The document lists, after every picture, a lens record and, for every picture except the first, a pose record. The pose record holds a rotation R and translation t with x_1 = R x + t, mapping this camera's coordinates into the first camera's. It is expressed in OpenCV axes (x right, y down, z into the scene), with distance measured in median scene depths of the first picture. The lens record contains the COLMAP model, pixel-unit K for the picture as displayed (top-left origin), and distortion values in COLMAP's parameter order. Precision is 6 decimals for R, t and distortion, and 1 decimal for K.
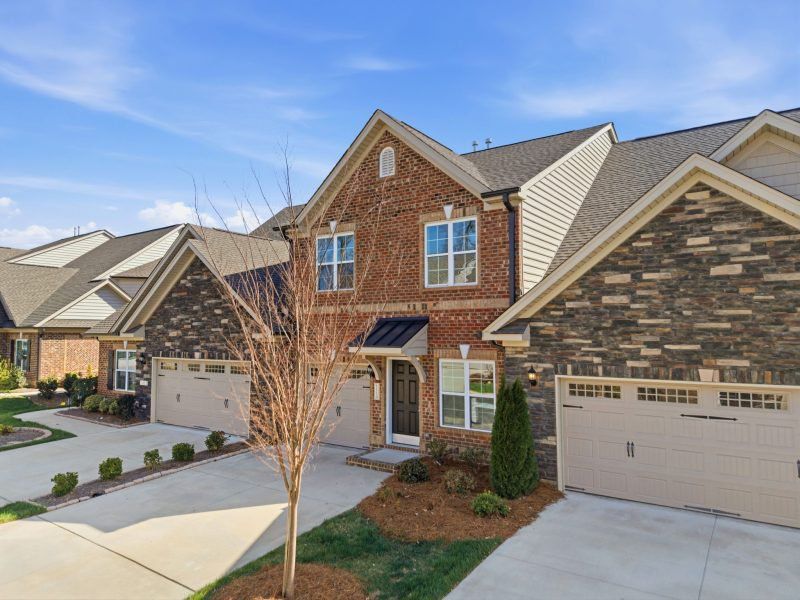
lens RADIAL K [[527.4, 0, 396.1], [0, 527.4, 301.8], [0, 0, 1]] dist [0.020435, -0.025511]
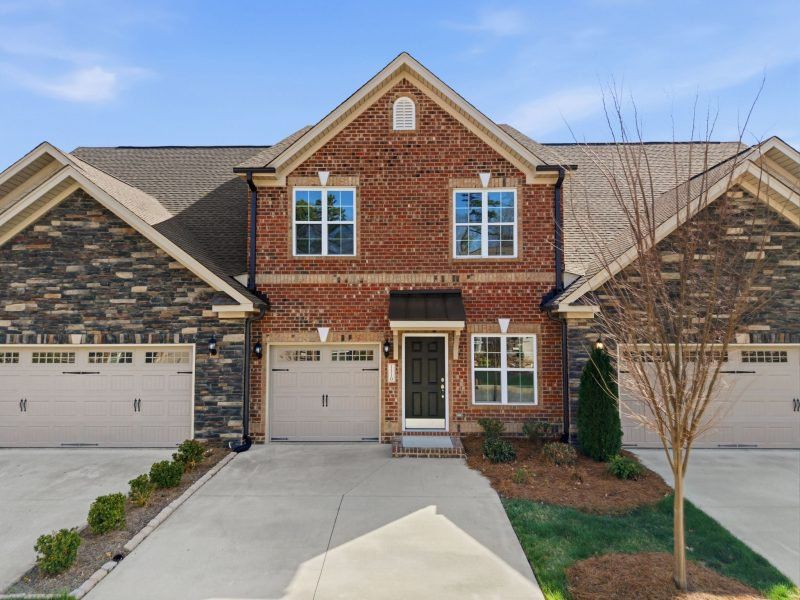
lens RADIAL K [[527.4, 0, 397.4], [0, 527.4, 304.8], [0, 0, 1]] dist [0.020435, -0.025511]
pose [[0.834772, 0.023663, 0.550086, -0.556998], [-0.031983, 0.999473, 0.005541, 0.055478], [-0.549665, -0.022219, 0.835089, 0.285176]]
